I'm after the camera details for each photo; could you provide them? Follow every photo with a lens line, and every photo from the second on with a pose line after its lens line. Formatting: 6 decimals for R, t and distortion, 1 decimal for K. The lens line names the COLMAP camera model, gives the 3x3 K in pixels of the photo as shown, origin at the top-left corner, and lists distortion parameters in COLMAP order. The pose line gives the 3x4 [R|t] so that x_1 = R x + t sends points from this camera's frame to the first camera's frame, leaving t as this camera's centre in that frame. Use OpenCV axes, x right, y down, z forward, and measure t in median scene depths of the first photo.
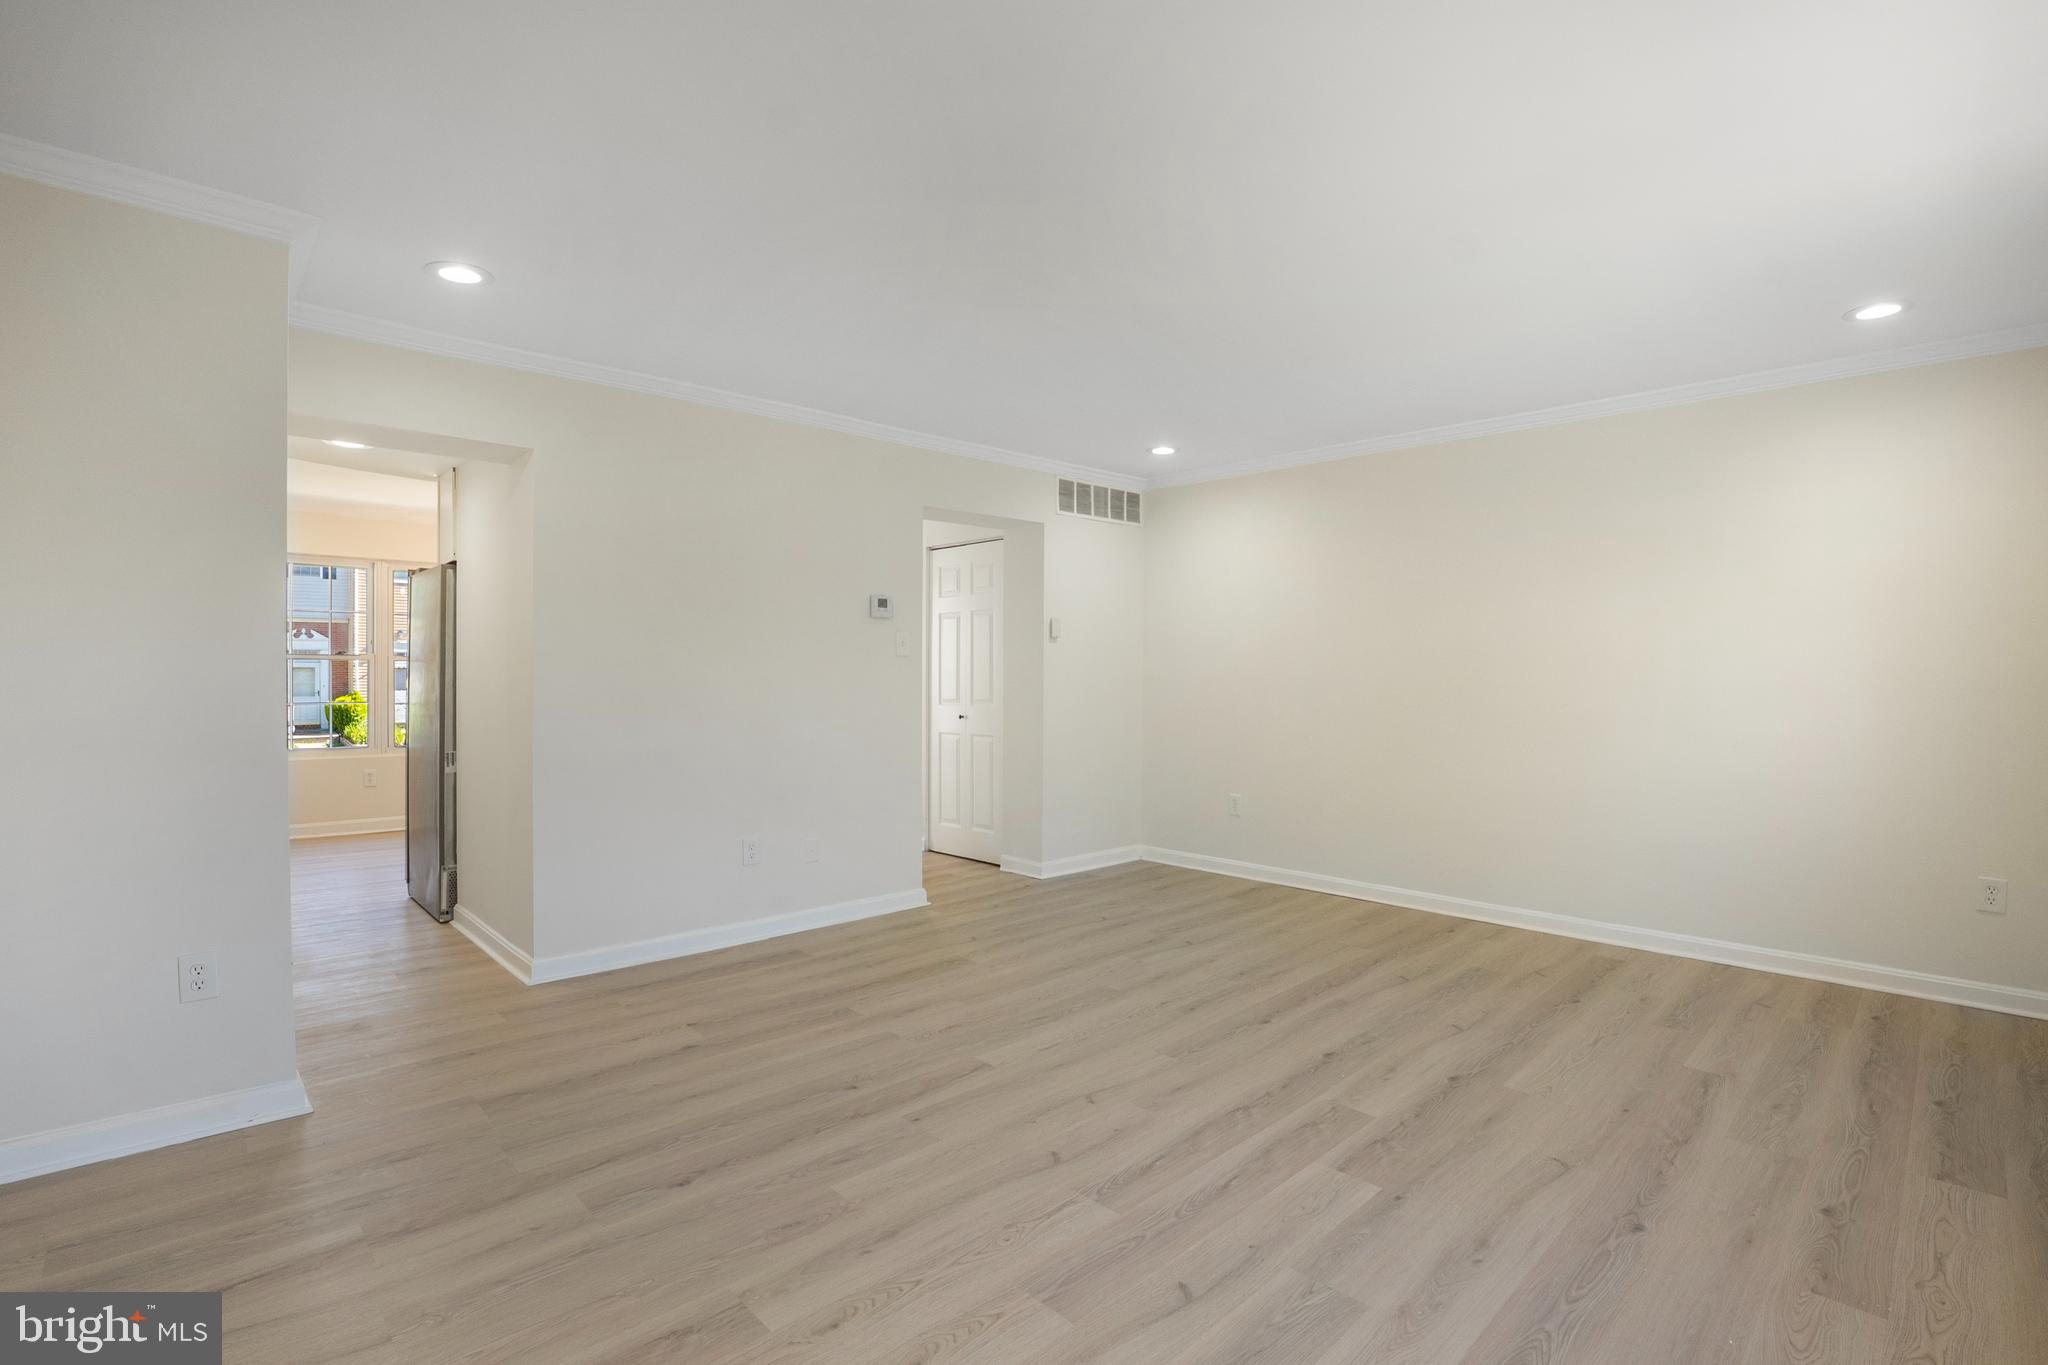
lens RADIAL K [[946.6, 0, 1024.0], [0, 946.6, 682.5], [0, 0, 1]] dist [-0.045190, 0.000402]
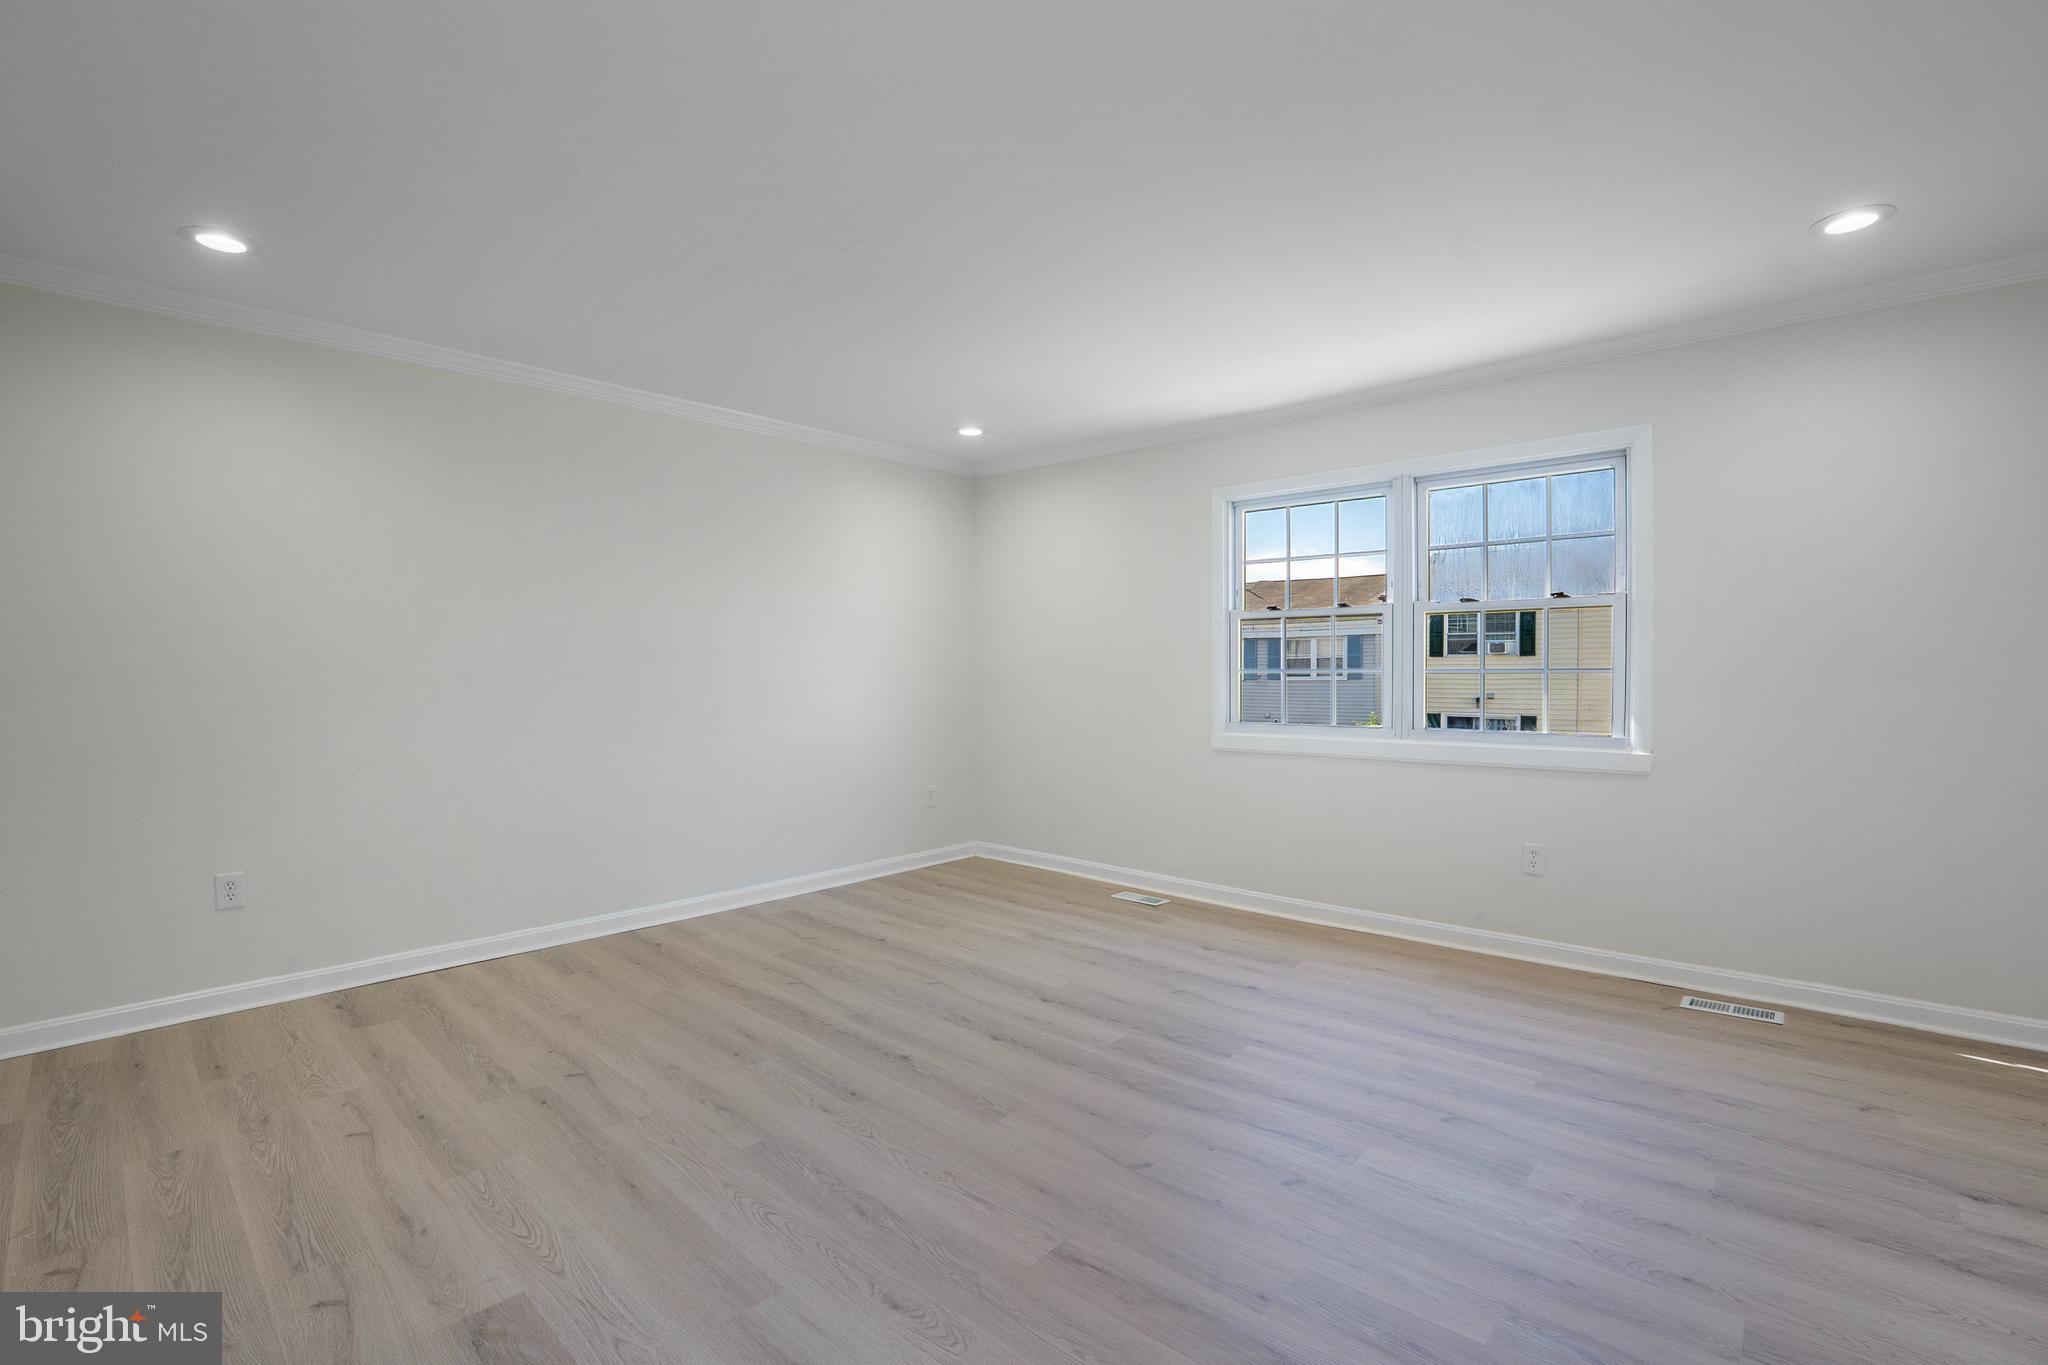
lens RADIAL K [[892.8, 0, 1024.4], [0, 892.8, 661.4], [0, 0, 1]] dist [-0.049019, 0.000035]
pose [[-0.072344, -0.001462, 0.997379, -0.646571], [0.004732, 0.999987, 0.001809, -0.018431], [-0.997369, 0.004850, -0.072336, 1.035847]]
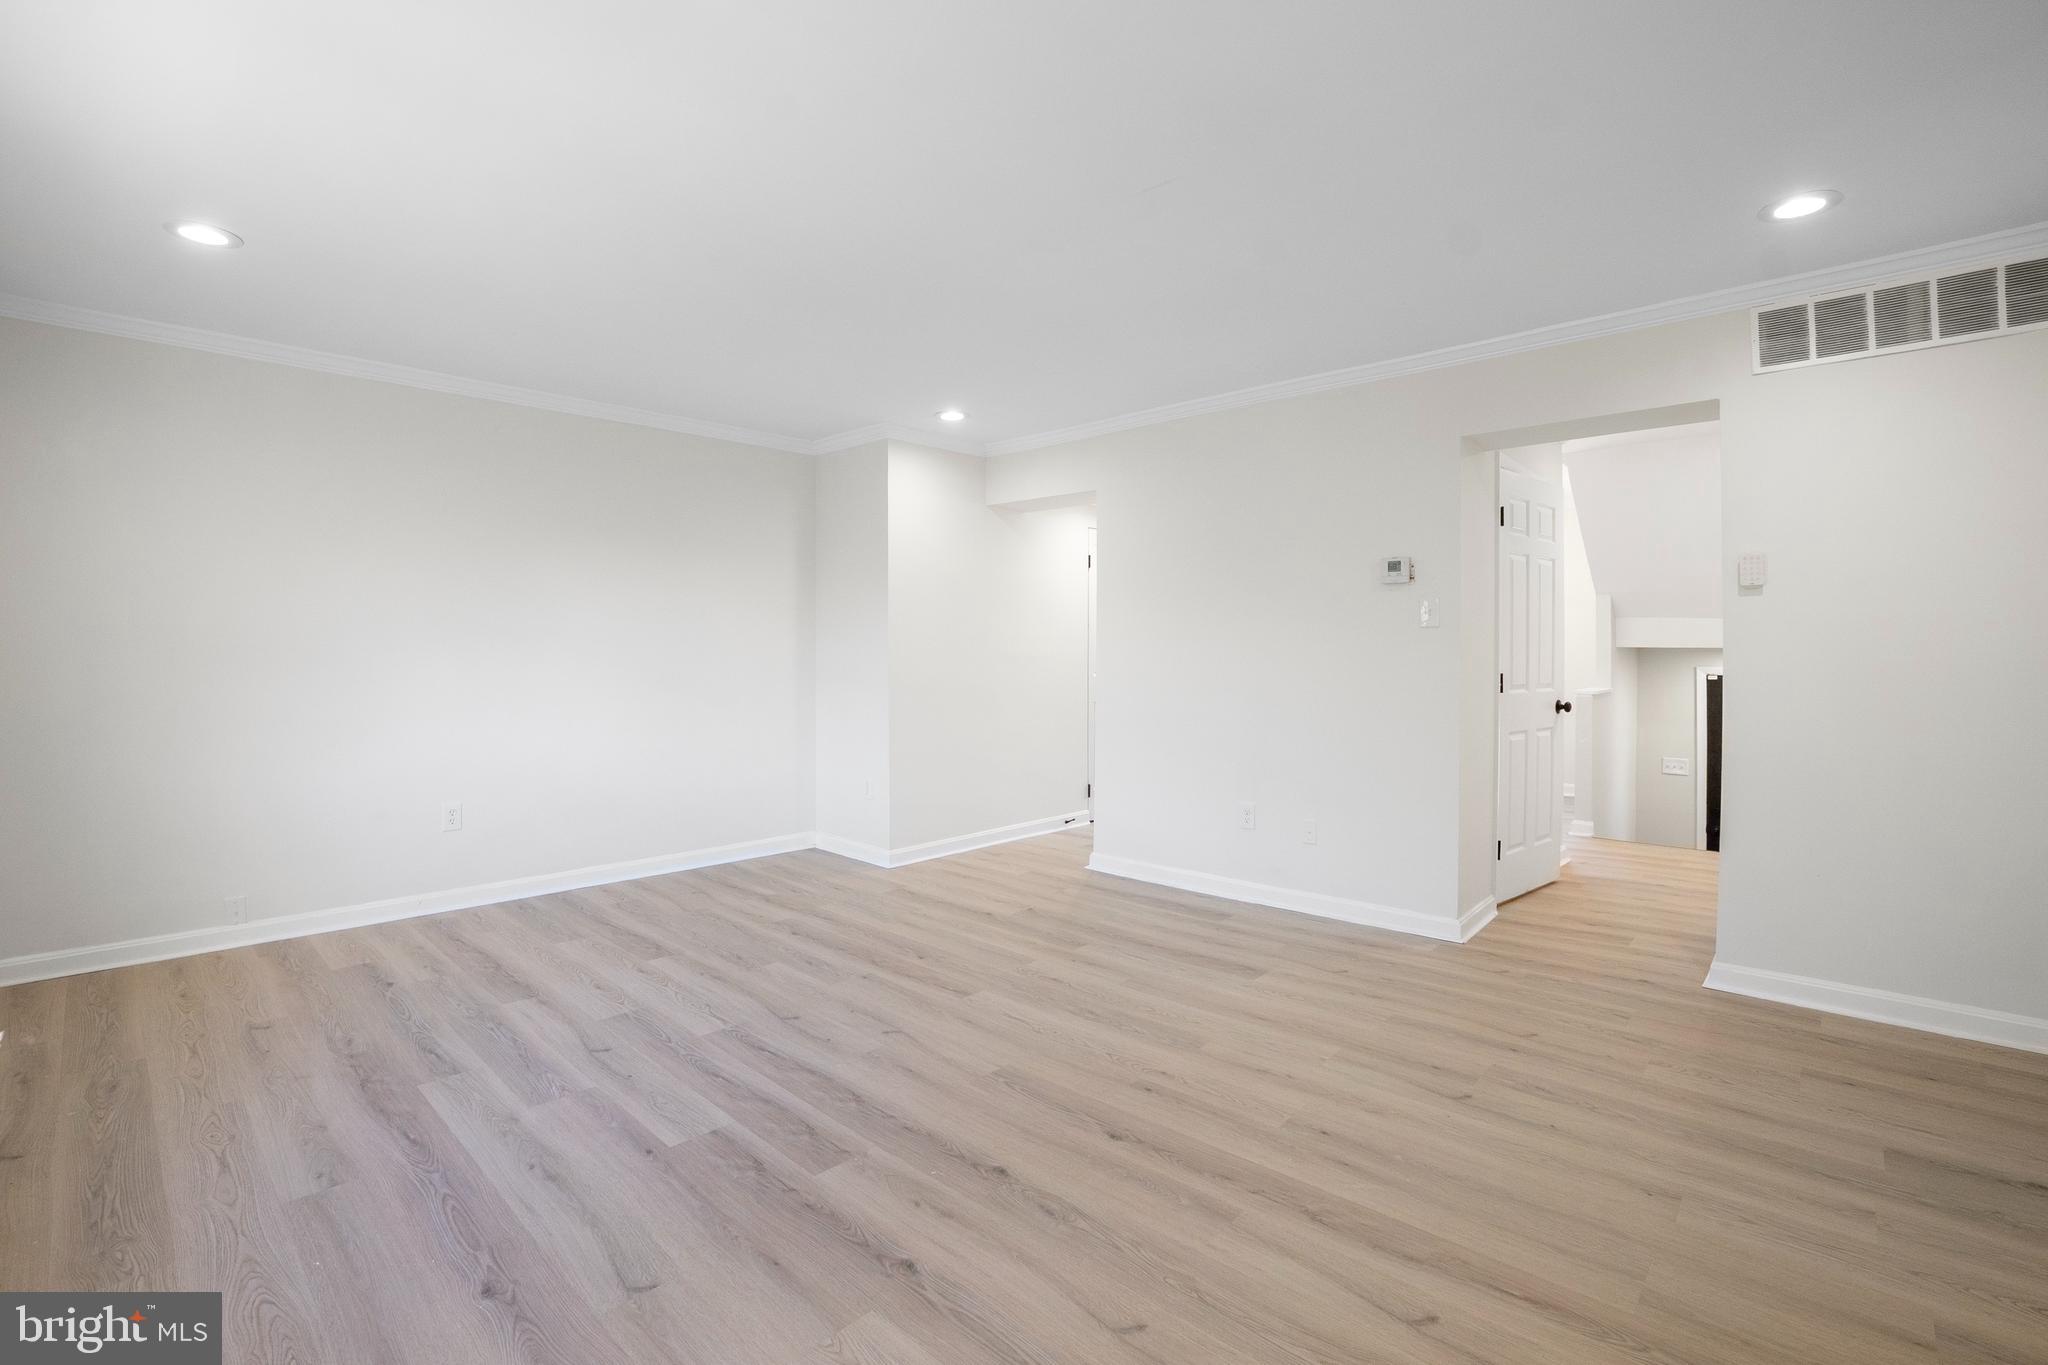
lens RADIAL K [[888.6, 0, 1023.5], [0, 888.6, 657.9], [0, 0, 1]] dist [-0.044234, 0.000312]
pose [[0.057543, 0.000345, -0.998343, 1.010204], [-0.003045, 0.999995, 0.000170, -0.004639], [0.998338, 0.003030, 0.057544, 0.976034]]
